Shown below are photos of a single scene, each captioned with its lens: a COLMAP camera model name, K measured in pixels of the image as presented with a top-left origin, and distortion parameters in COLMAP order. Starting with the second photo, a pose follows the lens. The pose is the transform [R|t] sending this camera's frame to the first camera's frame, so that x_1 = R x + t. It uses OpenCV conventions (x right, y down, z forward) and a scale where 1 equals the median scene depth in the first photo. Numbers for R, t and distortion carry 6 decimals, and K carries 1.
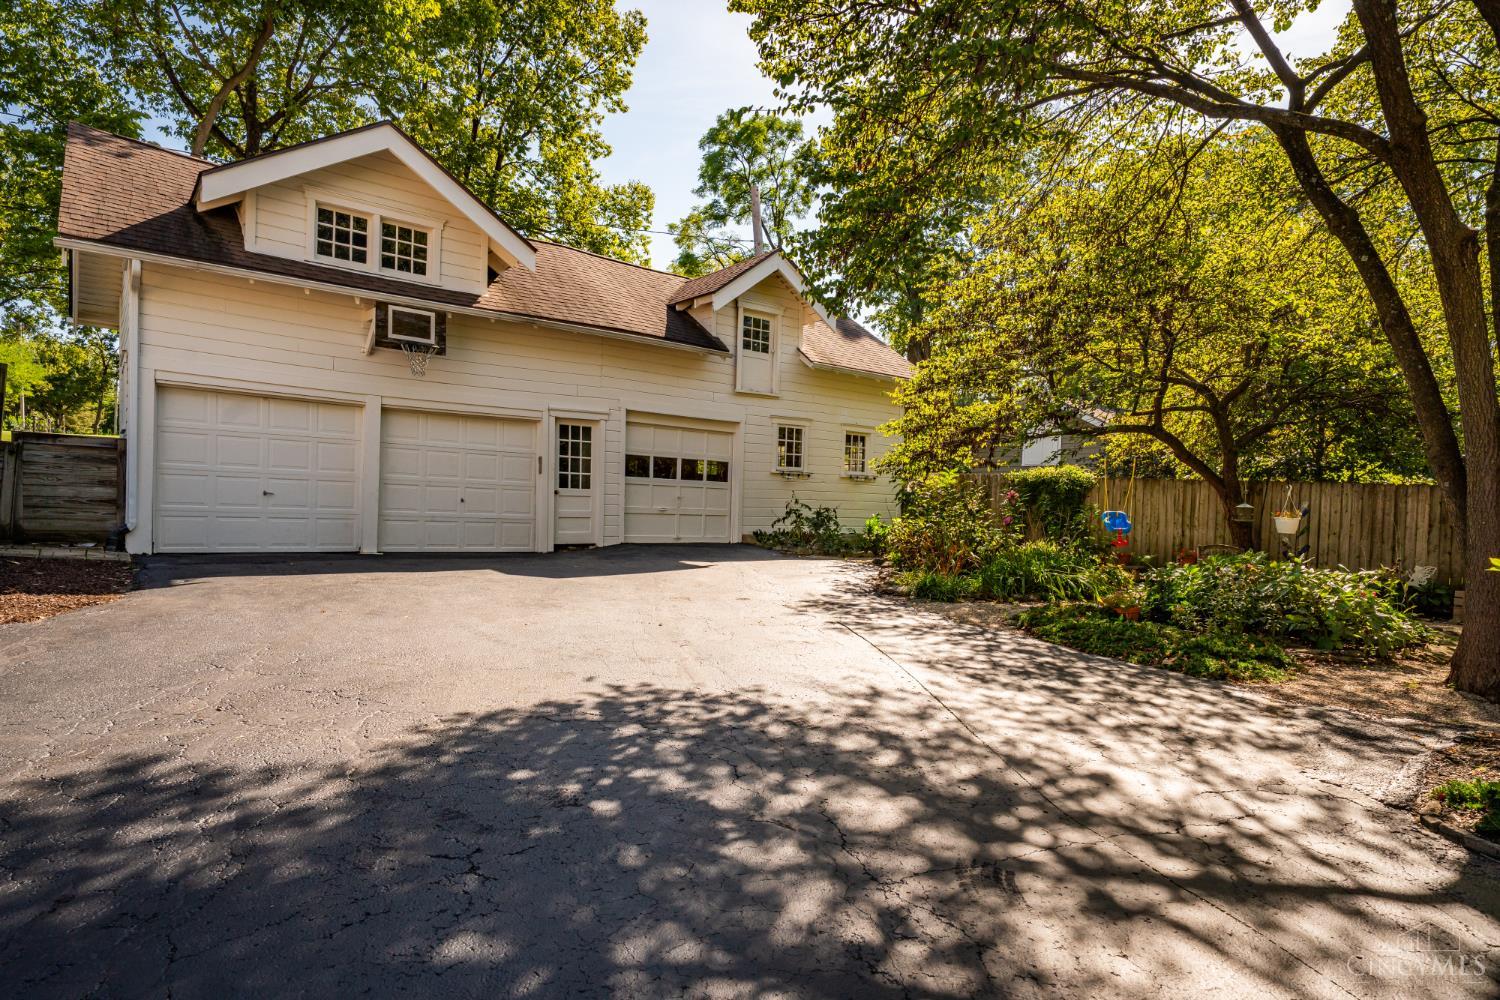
lens RADIAL K [[806.6, 0, 751.5], [0, 806.6, 501.6], [0, 0, 1]] dist [-0.003123, -0.000538]
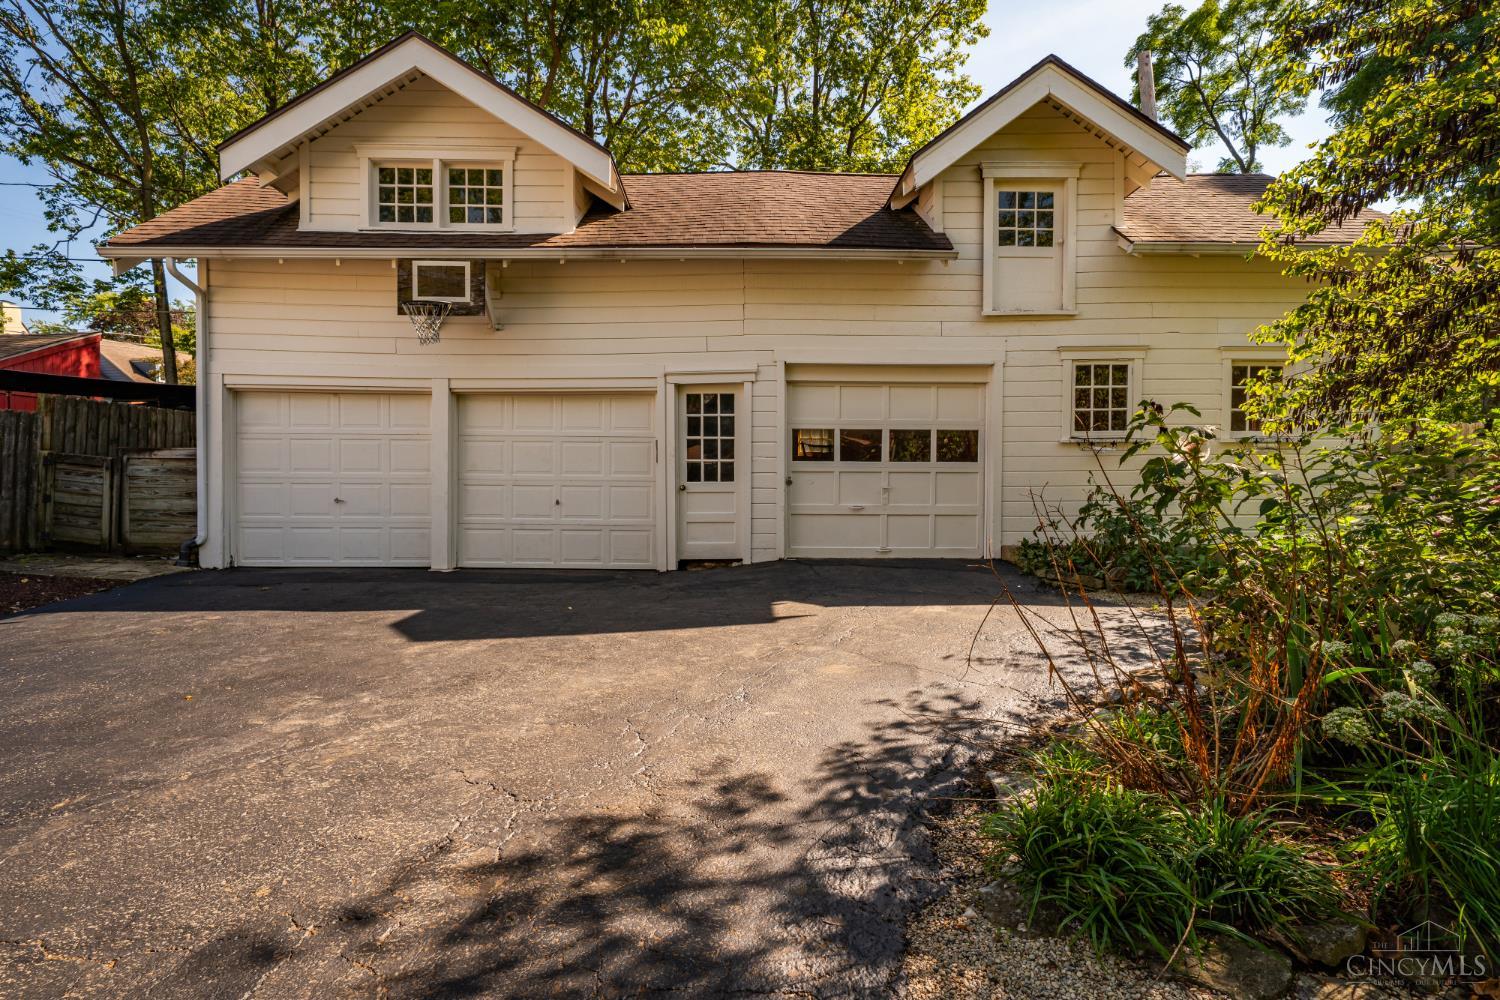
lens RADIAL K [[720.7, 0, 747.5], [0, 720.7, 503.8], [0, 0, 1]] dist [0.002832, -0.000075]
pose [[0.796399, -0.023507, -0.604315, 0.194305], [0.027357, 0.999622, -0.002831, 0.006261], [0.604153, -0.014278, 0.796740, 0.513680]]
